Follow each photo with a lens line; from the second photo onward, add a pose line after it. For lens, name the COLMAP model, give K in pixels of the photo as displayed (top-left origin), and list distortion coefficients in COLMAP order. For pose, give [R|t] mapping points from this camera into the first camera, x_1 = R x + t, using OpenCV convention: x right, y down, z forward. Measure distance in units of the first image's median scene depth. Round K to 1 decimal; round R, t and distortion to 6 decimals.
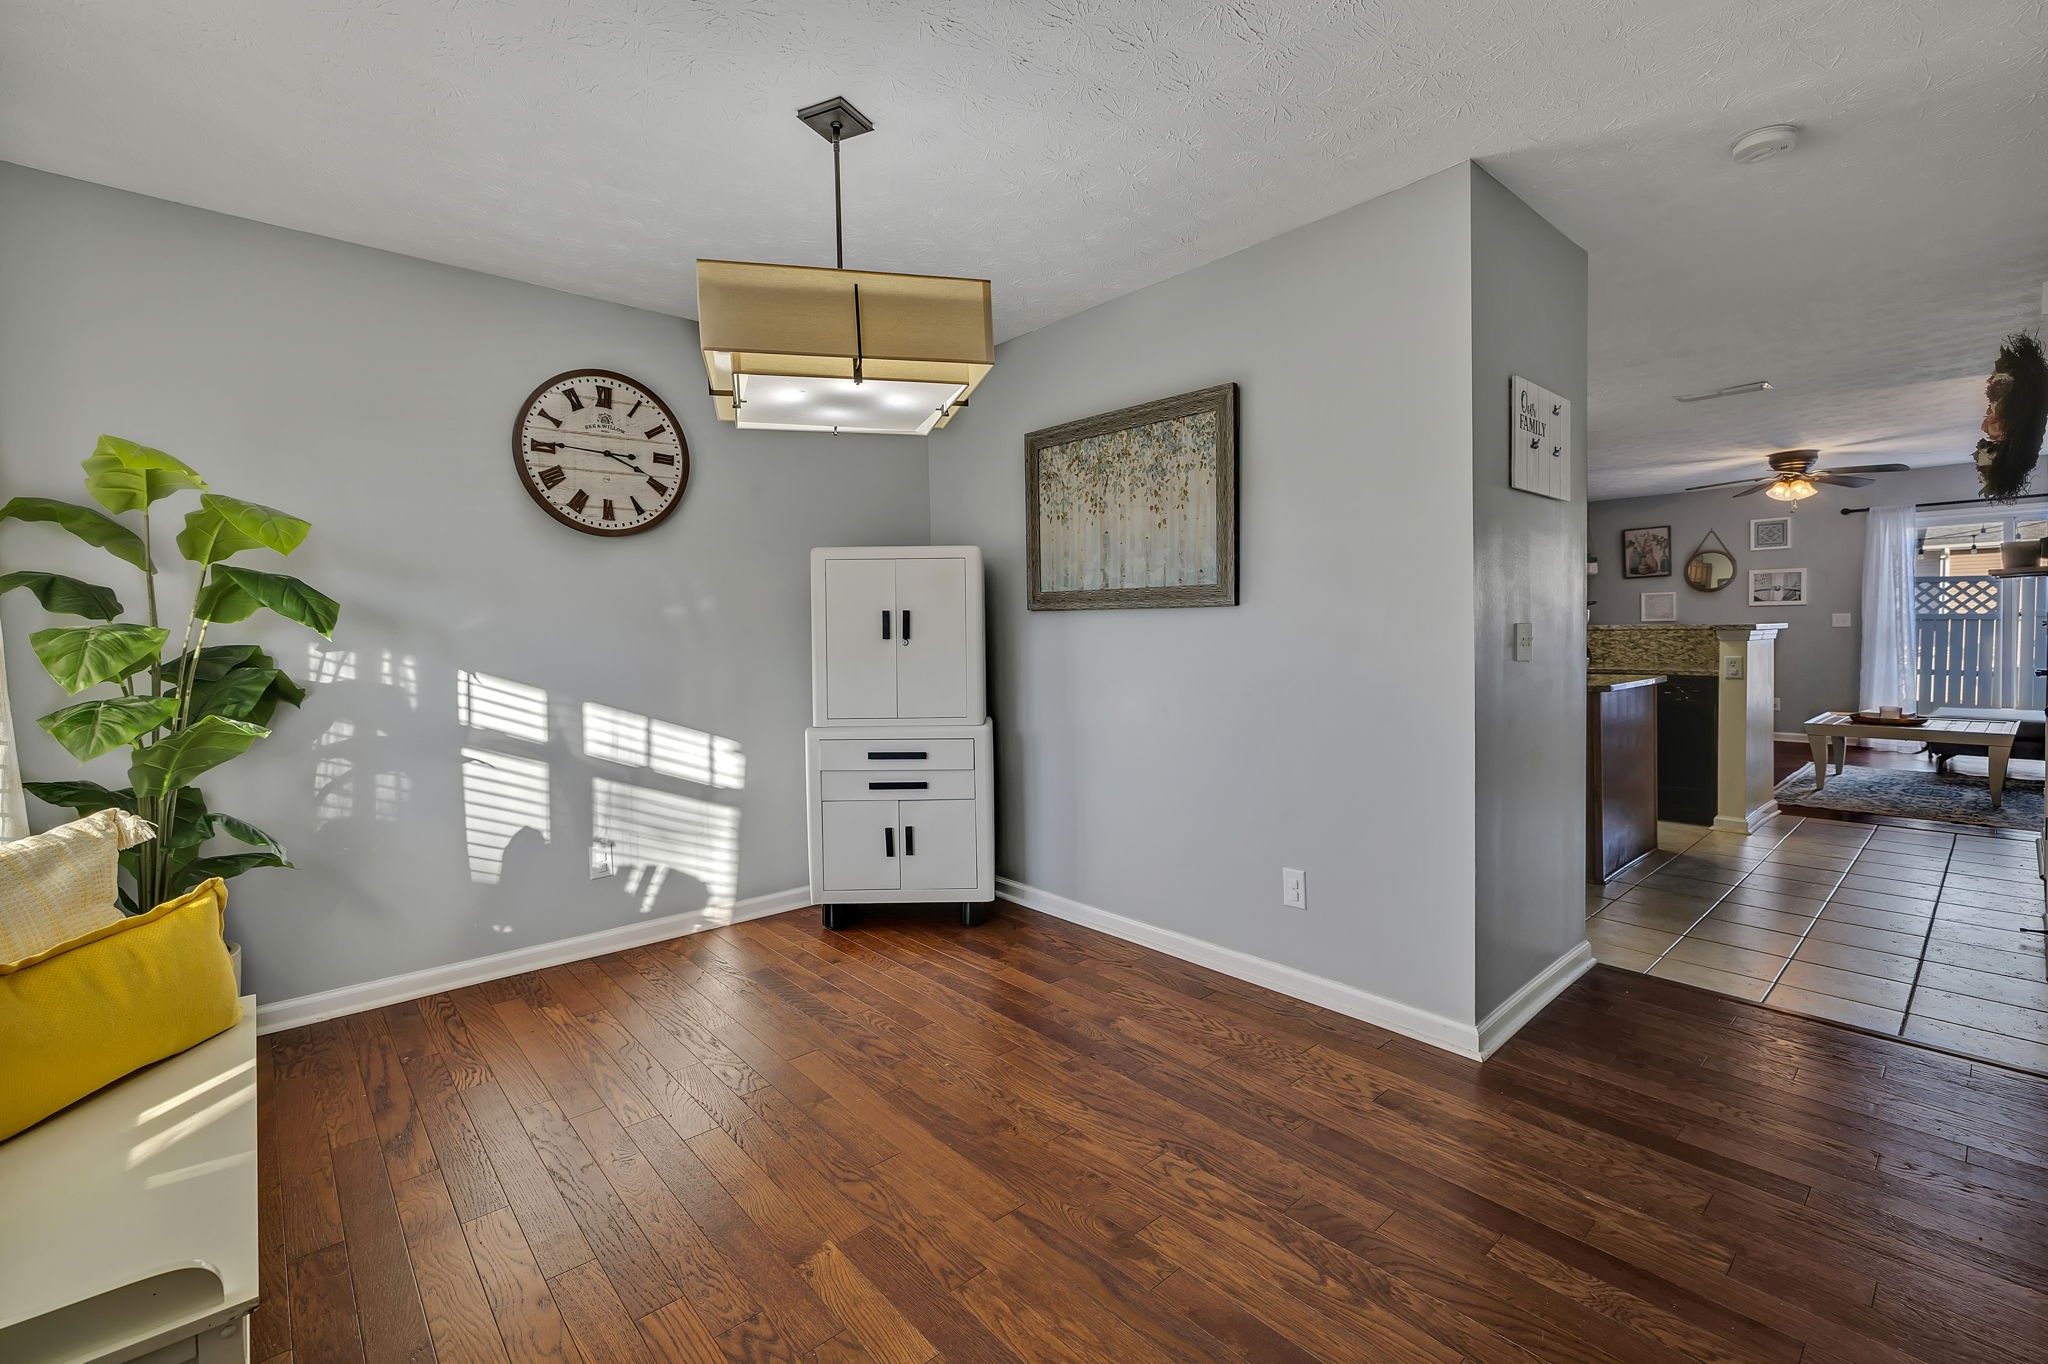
lens RADIAL K [[876.9, 0, 1025.6], [0, 876.9, 653.0], [0, 0, 1]] dist [0.000211, -0.000169]
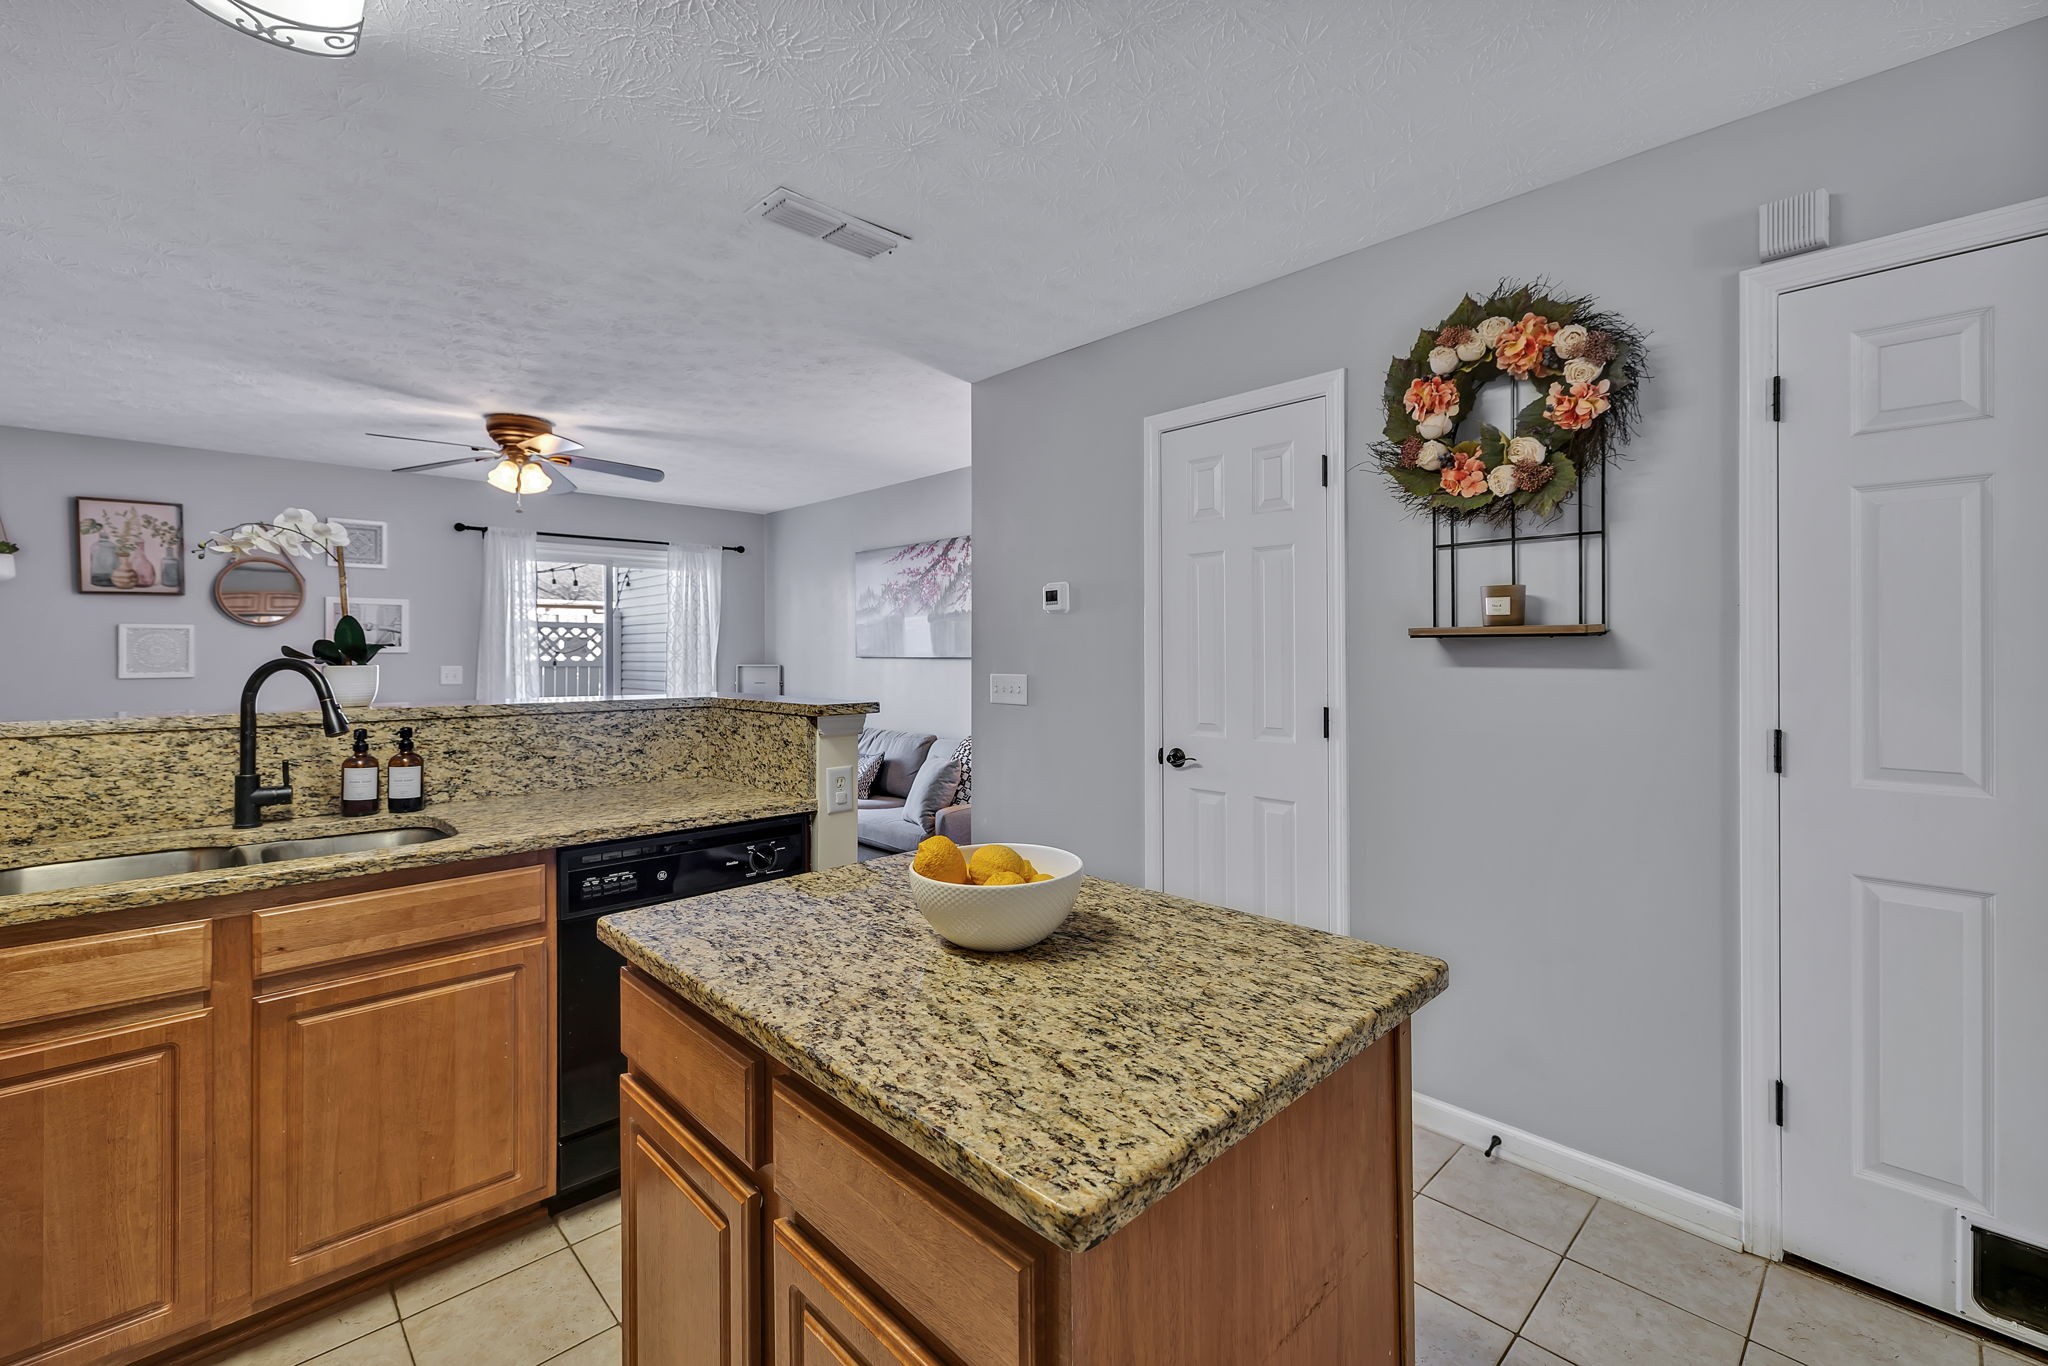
lens RADIAL K [[867.6, 0, 1015.9], [0, 867.6, 648.2], [0, 0, 1]] dist [-0.000078, 0.000221]
pose [[-0.038169, 0.019893, 0.999073, 0.471117], [0.032444, 0.999299, -0.018658, -0.076057], [-0.998744, 0.031702, -0.038787, 1.373561]]
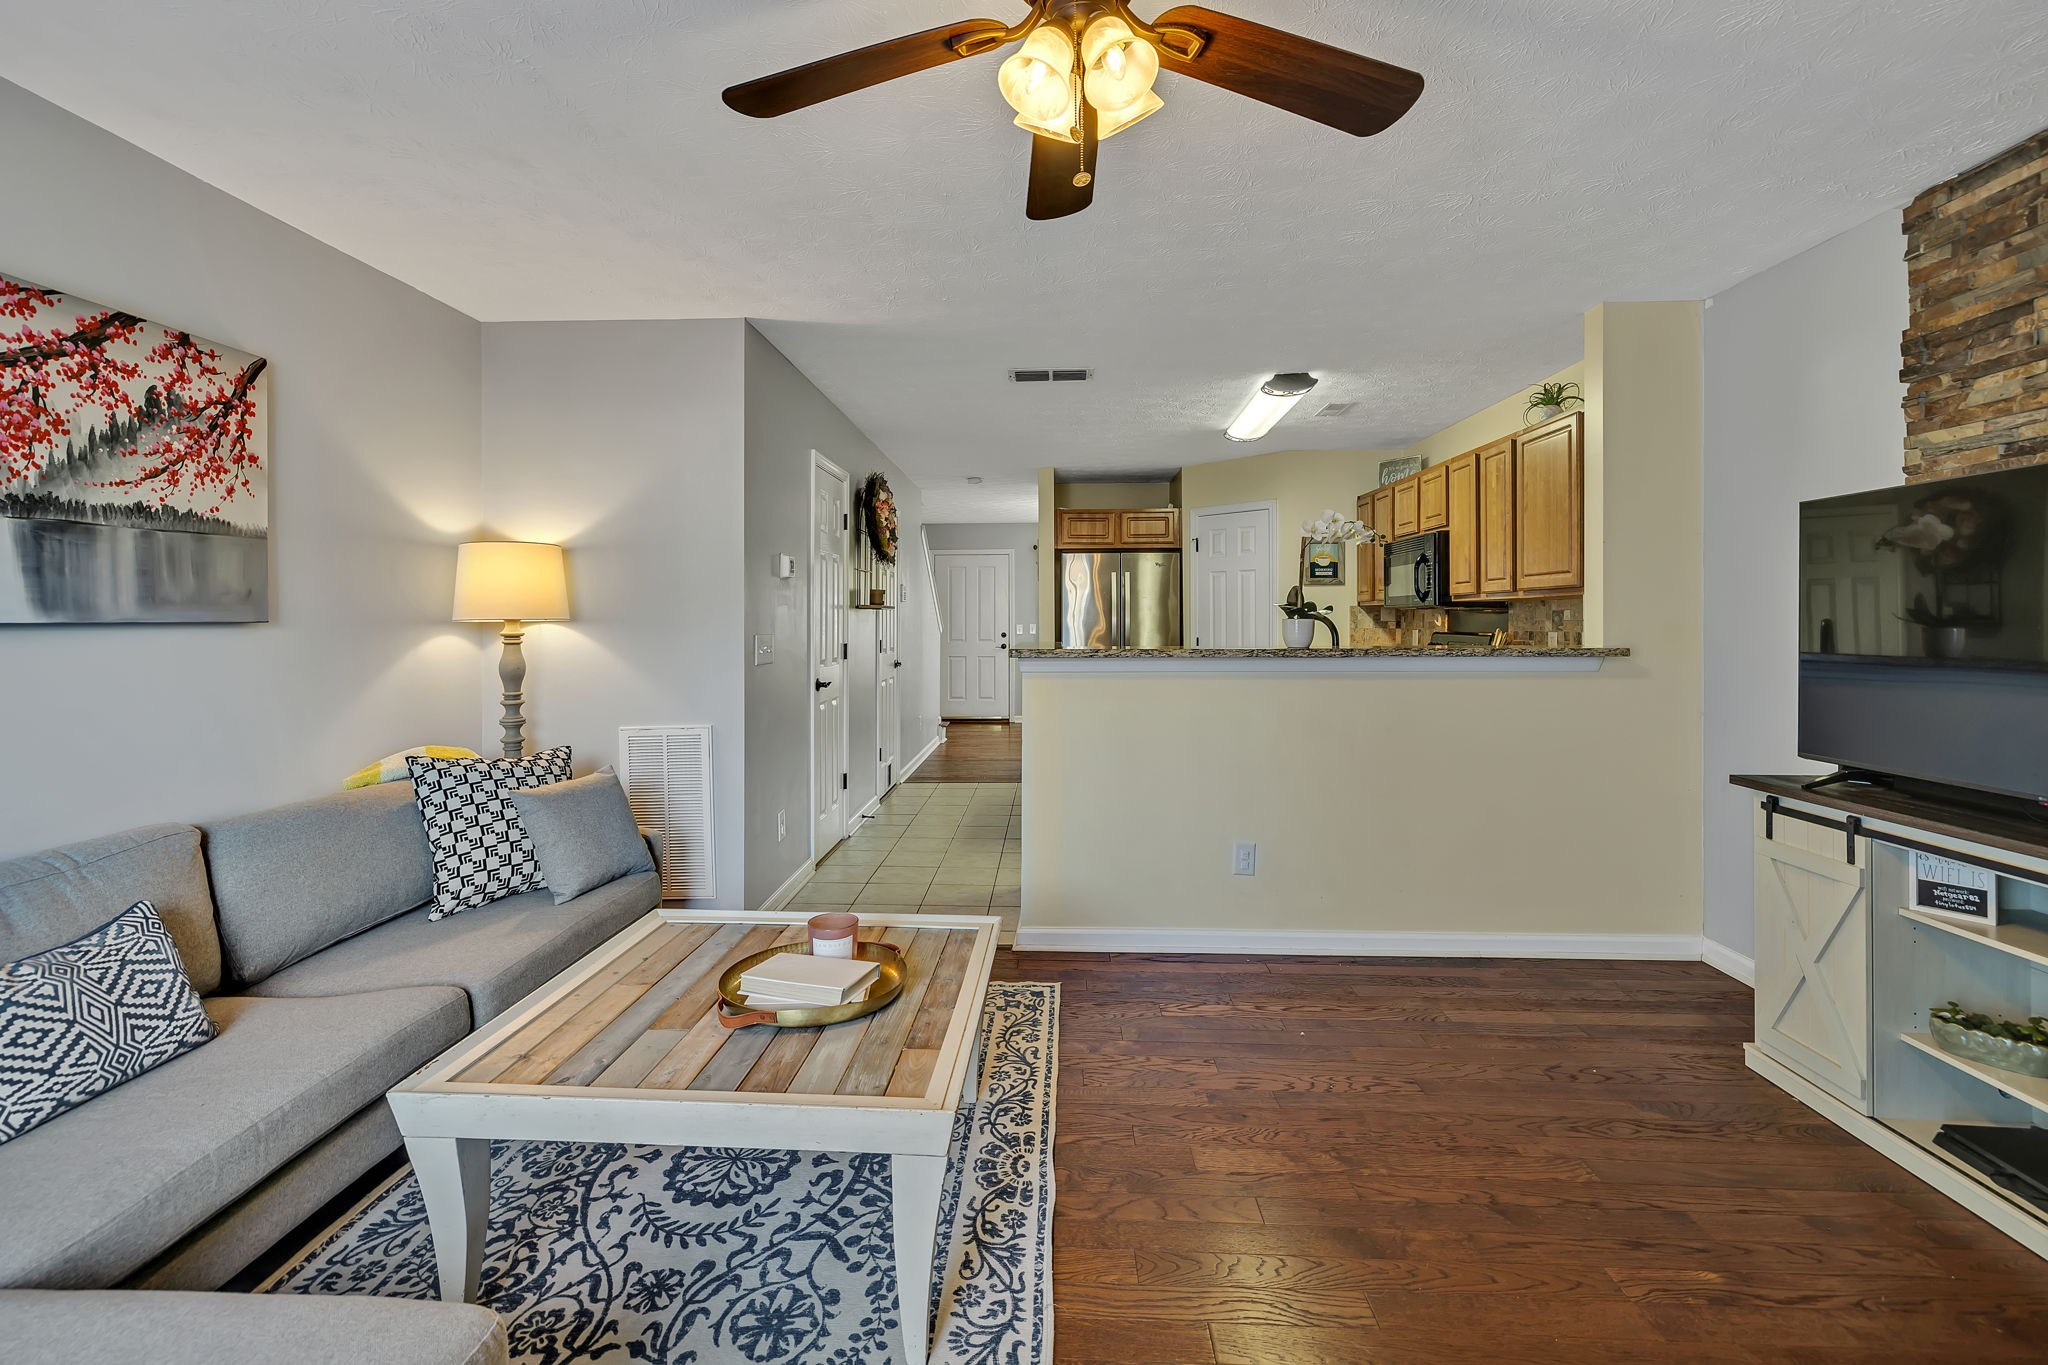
lens RADIAL K [[886.2, 0, 1012.8], [0, 886.2, 617.1], [0, 0, 1]] dist [0.000487, 0.000035]
pose [[-0.696293, 0.015478, -0.717591, 2.161628], [-0.006861, 0.999578, 0.028218, -0.120966], [0.717725, 0.024571, -0.695893, 2.361950]]
